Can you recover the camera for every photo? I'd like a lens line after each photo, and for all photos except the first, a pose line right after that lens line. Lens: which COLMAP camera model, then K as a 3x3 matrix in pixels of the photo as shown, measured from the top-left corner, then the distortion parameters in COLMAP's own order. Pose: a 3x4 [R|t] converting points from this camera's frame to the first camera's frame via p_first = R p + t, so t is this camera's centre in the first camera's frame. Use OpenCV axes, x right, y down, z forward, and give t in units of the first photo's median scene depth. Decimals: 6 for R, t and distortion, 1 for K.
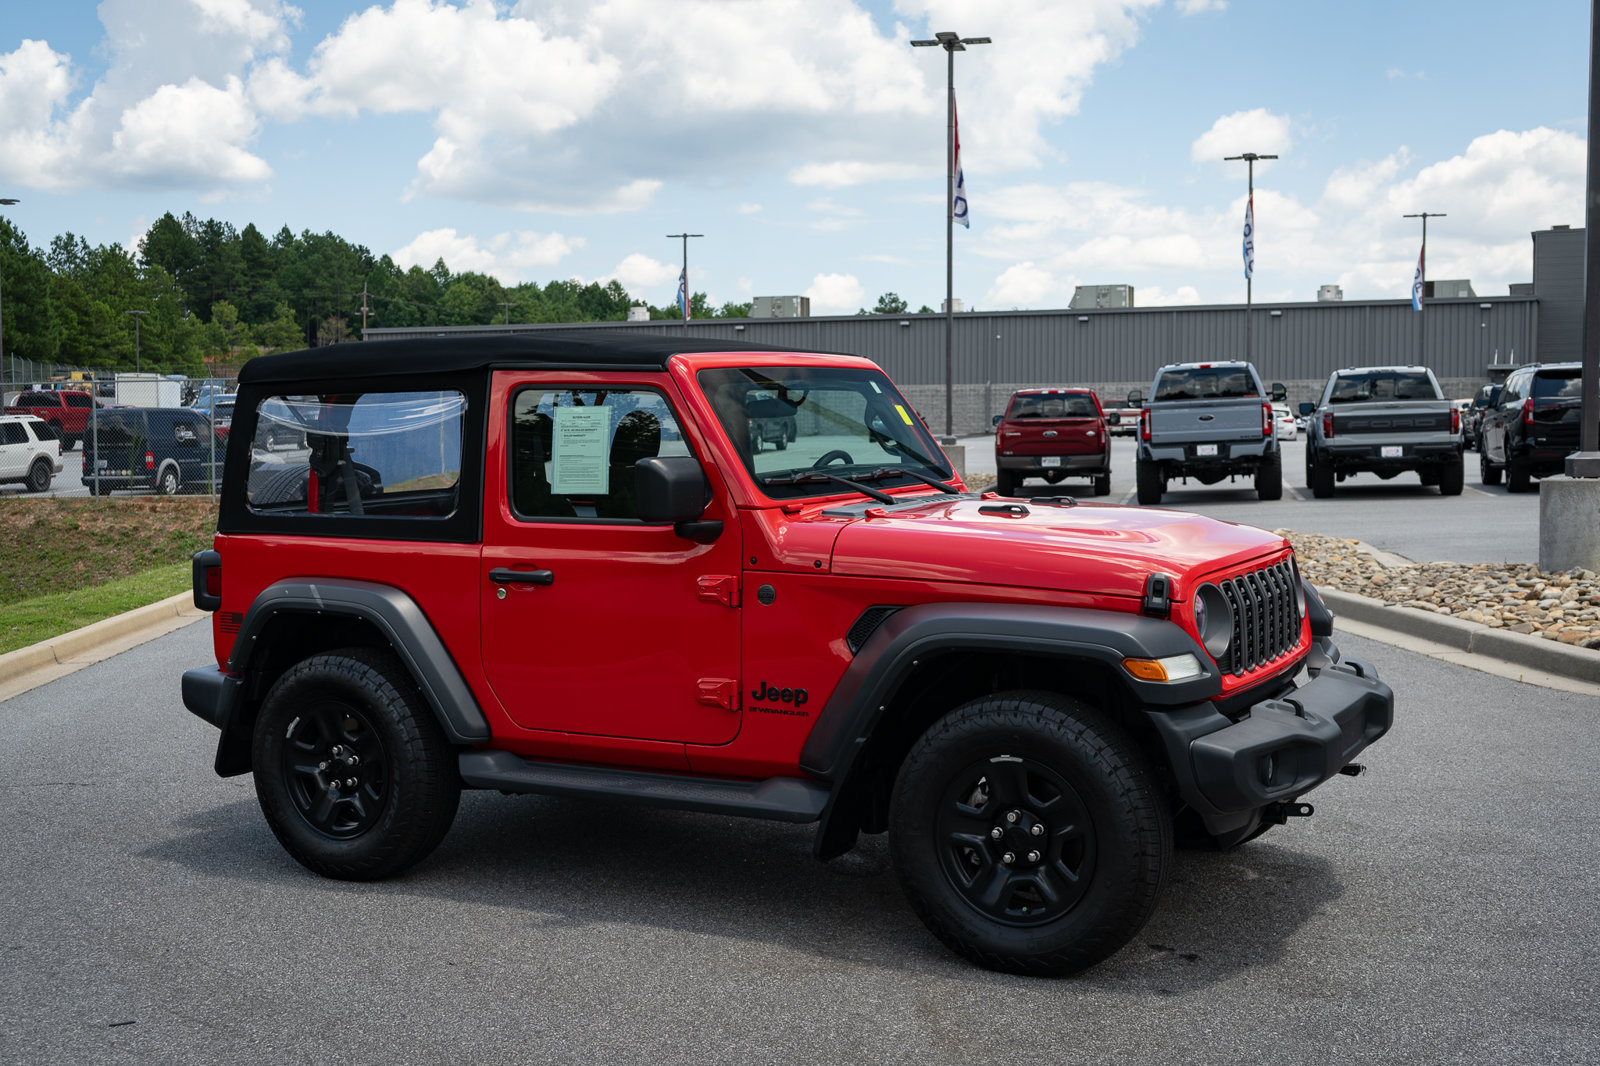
lens RADIAL K [[1897.0, 0, 800.0], [0, 1897.0, 533.0], [0, 0, 1]] dist [-0.000507, 0.050376]
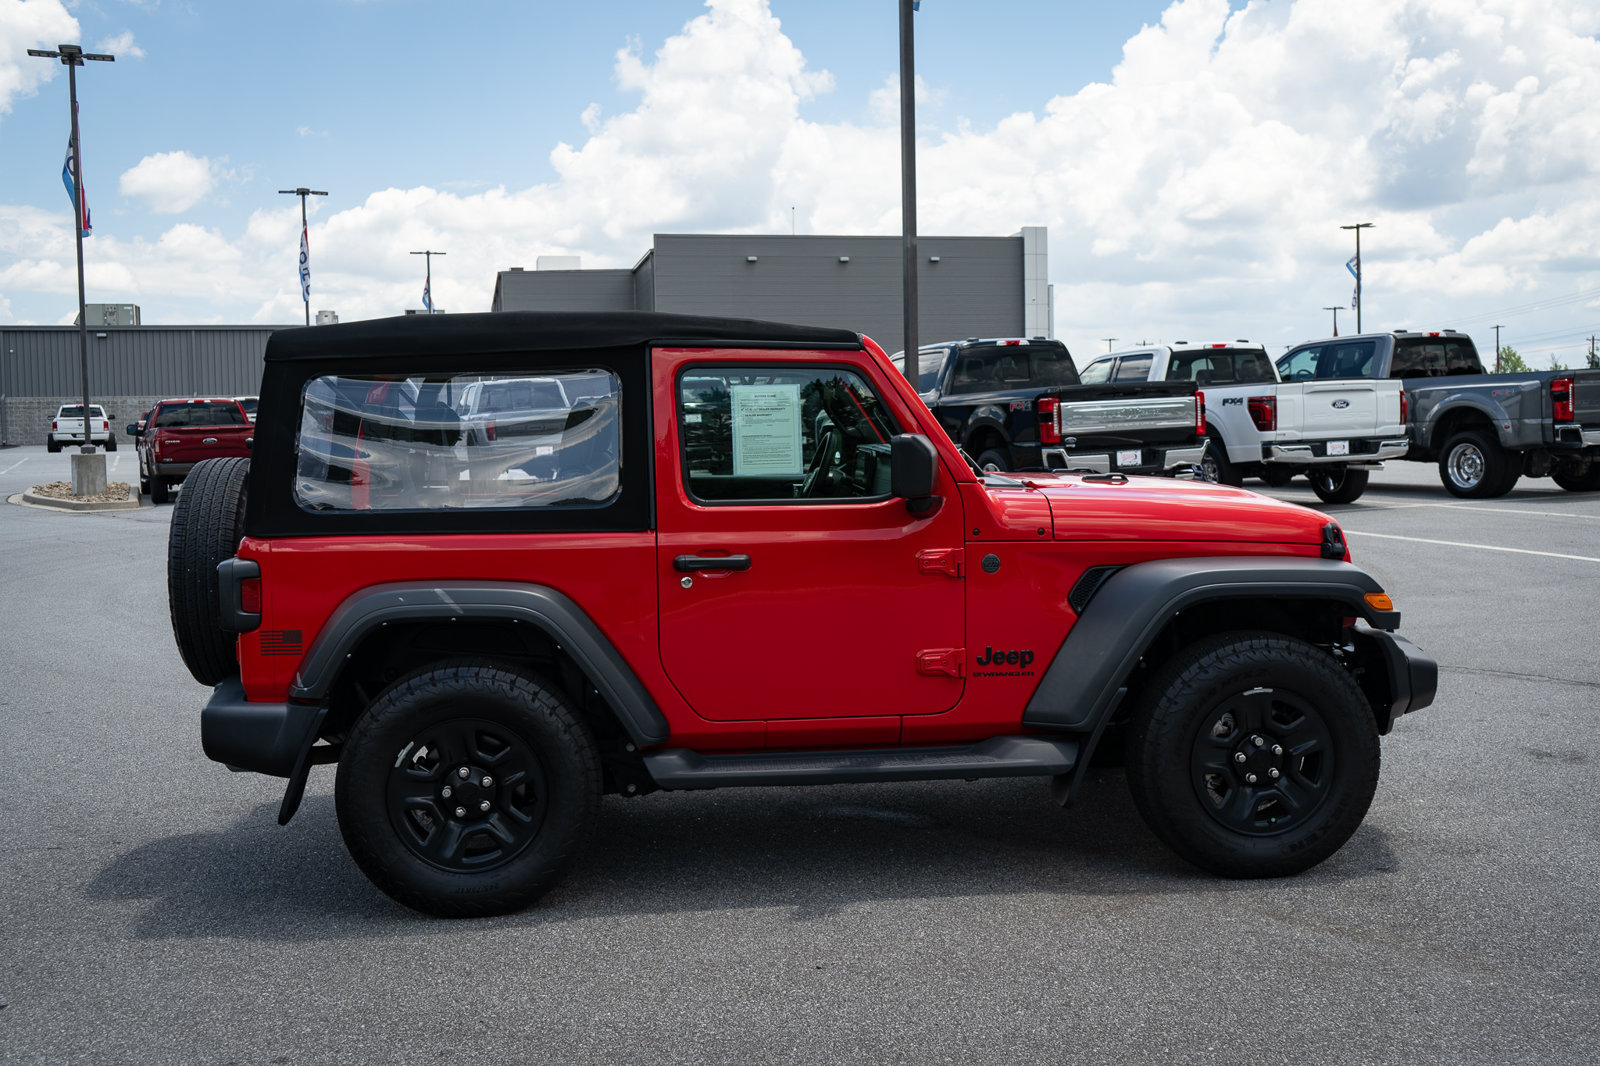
lens RADIAL K [[1641.3, 0, 816.2], [0, 1641.3, 541.0], [0, 0, 1]] dist [0.008261, 0.011490]
pose [[0.823635, -0.048619, 0.565033, -0.562811], [0.044549, 0.998786, 0.021003, -0.003047], [-0.565368, 0.007873, 0.824801, 0.284845]]
